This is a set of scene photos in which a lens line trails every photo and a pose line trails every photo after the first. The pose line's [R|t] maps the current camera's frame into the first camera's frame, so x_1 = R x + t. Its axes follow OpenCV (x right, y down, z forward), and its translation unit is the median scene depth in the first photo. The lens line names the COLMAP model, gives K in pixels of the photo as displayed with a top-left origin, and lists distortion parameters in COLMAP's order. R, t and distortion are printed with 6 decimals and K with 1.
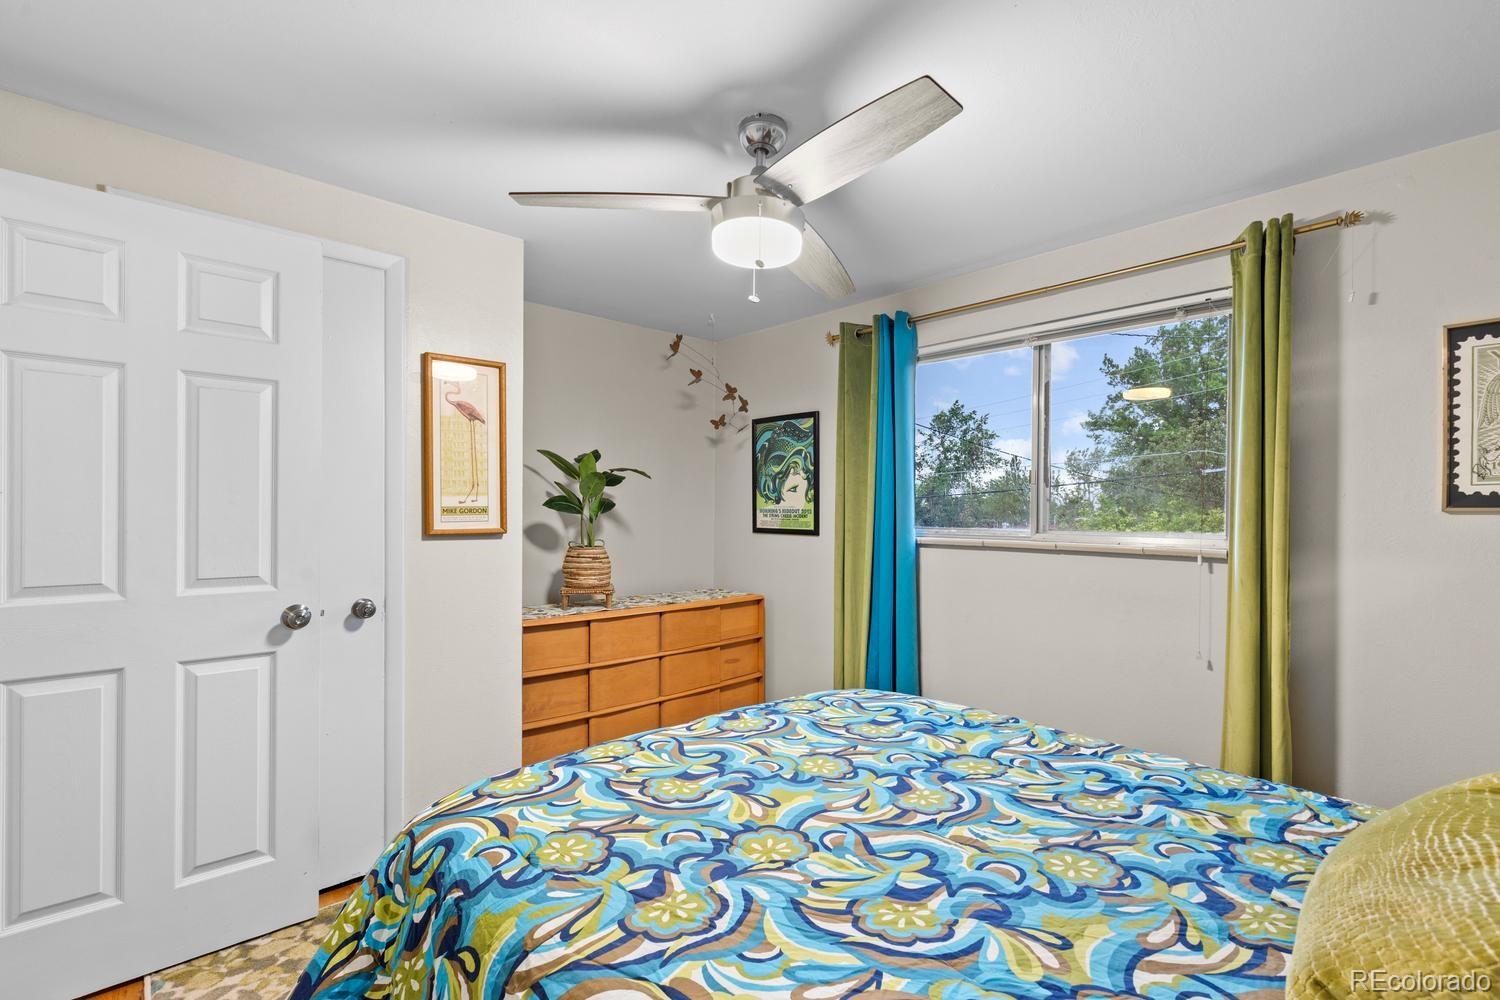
lens RADIAL K [[683.4, 0, 750.0], [0, 683.4, 521.8], [0, 0, 1]] dist [0.001344, -0.000208]
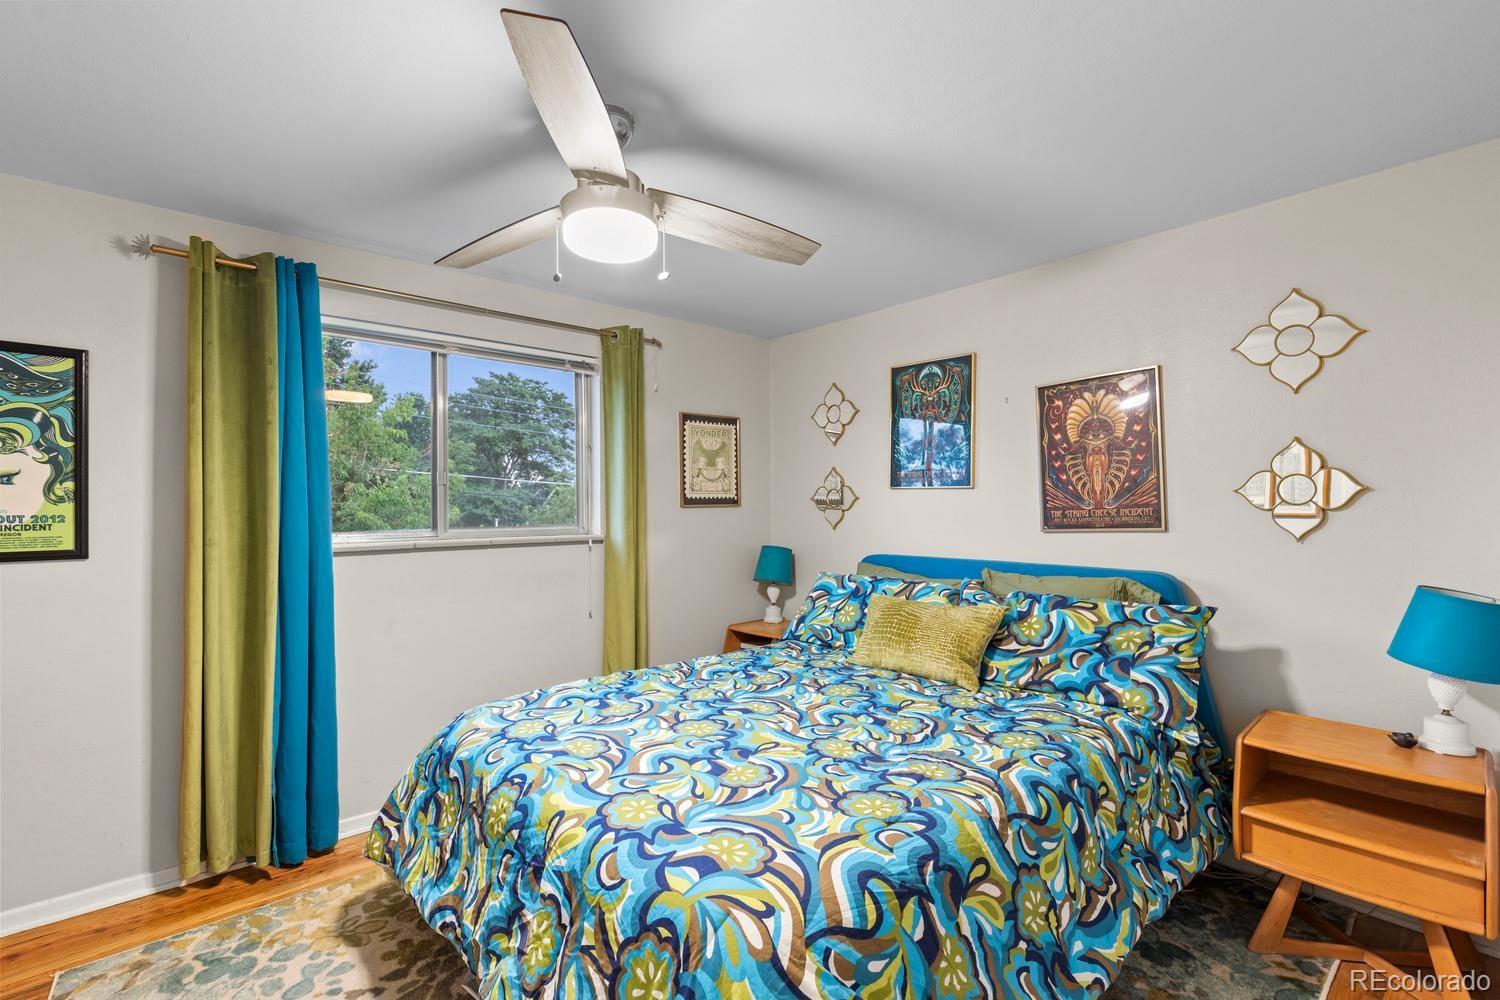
lens RADIAL K [[676.5, 0, 755.8], [0, 676.5, 515.2], [0, 0, 1]] dist [0.002089, -0.000460]
pose [[0.013263, -0.021676, 0.999677, -0.989582], [0.026808, 0.999413, 0.021314, -0.029510], [-0.999553, 0.026517, 0.013836, 0.825298]]
